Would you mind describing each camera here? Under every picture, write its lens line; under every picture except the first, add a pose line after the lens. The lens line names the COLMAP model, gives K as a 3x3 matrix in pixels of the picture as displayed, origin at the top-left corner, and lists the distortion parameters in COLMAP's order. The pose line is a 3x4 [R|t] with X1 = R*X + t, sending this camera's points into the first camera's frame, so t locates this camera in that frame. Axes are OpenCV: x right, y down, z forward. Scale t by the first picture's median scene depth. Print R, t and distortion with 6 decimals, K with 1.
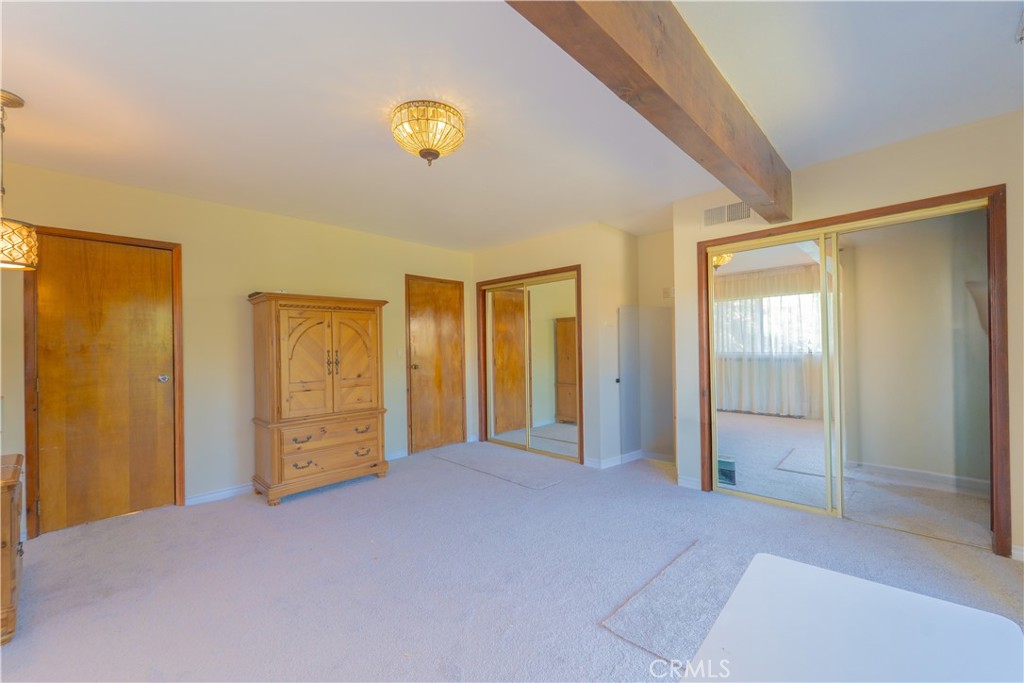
lens RADIAL K [[417.0, 0, 510.8], [0, 417.0, 345.2], [0, 0, 1]] dist [-0.001403, -0.000388]
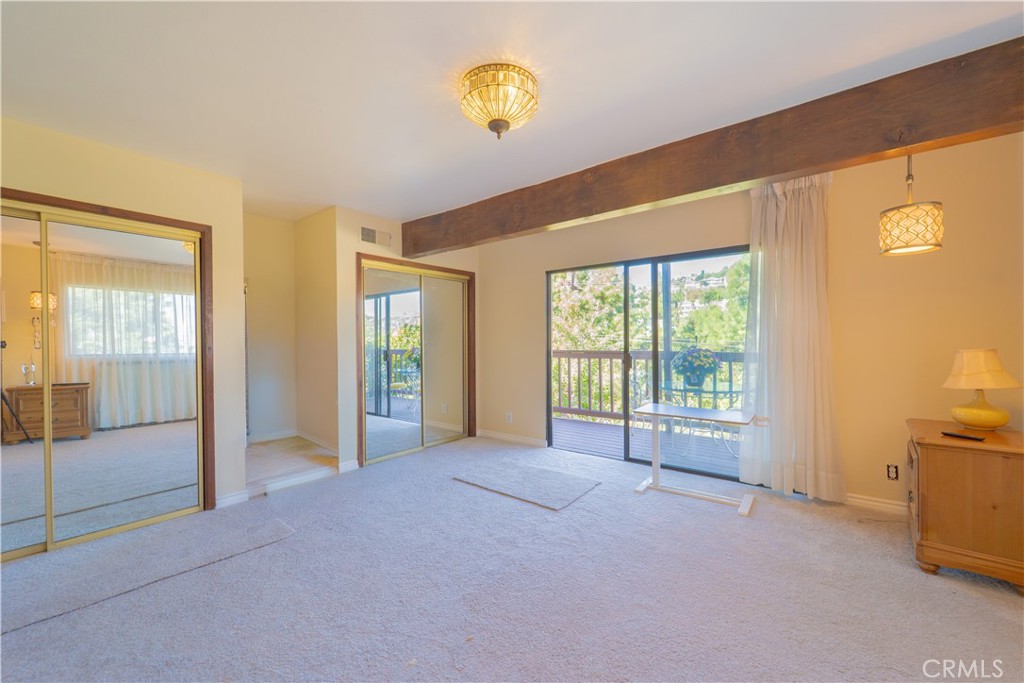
lens RADIAL K [[409.6, 0, 504.6], [0, 409.6, 342.3], [0, 0, 1]] dist [-0.001350, -0.000393]
pose [[-0.087958, 0.015688, 0.996001, -0.674600], [0.005116, 0.999870, -0.015297, 0.018702], [-0.996111, 0.003750, -0.088027, 0.669411]]
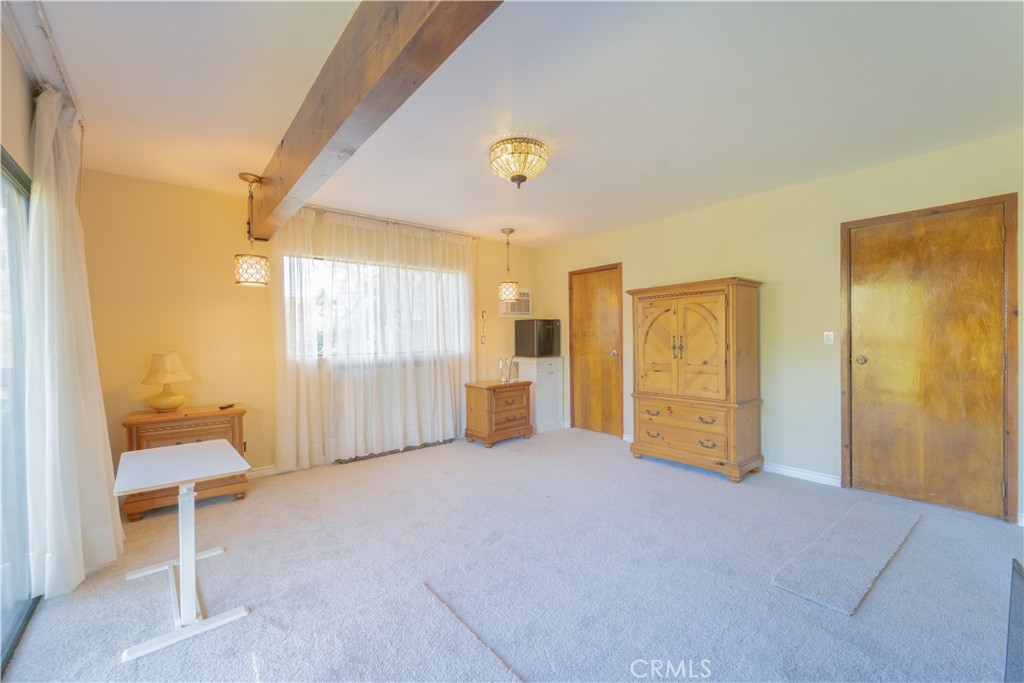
lens RADIAL K [[412.5, 0, 496.3], [0, 412.5, 344.2], [0, 0, 1]] dist [-0.000519, -0.000189]
pose [[-0.134875, 0.029657, -0.990419, 0.646712], [0.020010, 0.999430, 0.027202, -0.003233], [0.990661, -0.016149, -0.135391, 0.683205]]
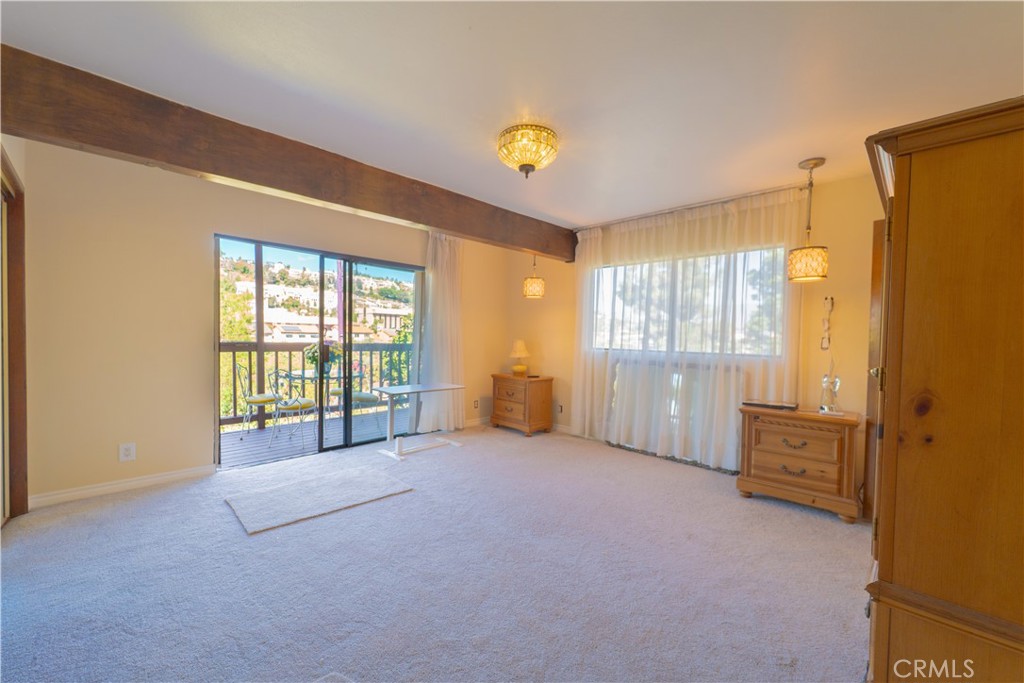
lens RADIAL K [[409.1, 0, 508.3], [0, 409.1, 351.7], [0, 0, 1]] dist [-0.000565, -0.000151]
pose [[-0.999717, -0.005222, 0.023208, -0.102635], [-0.004374, 0.999327, 0.036424, 0.007923], [-0.023383, 0.036312, -0.999067, 1.357570]]
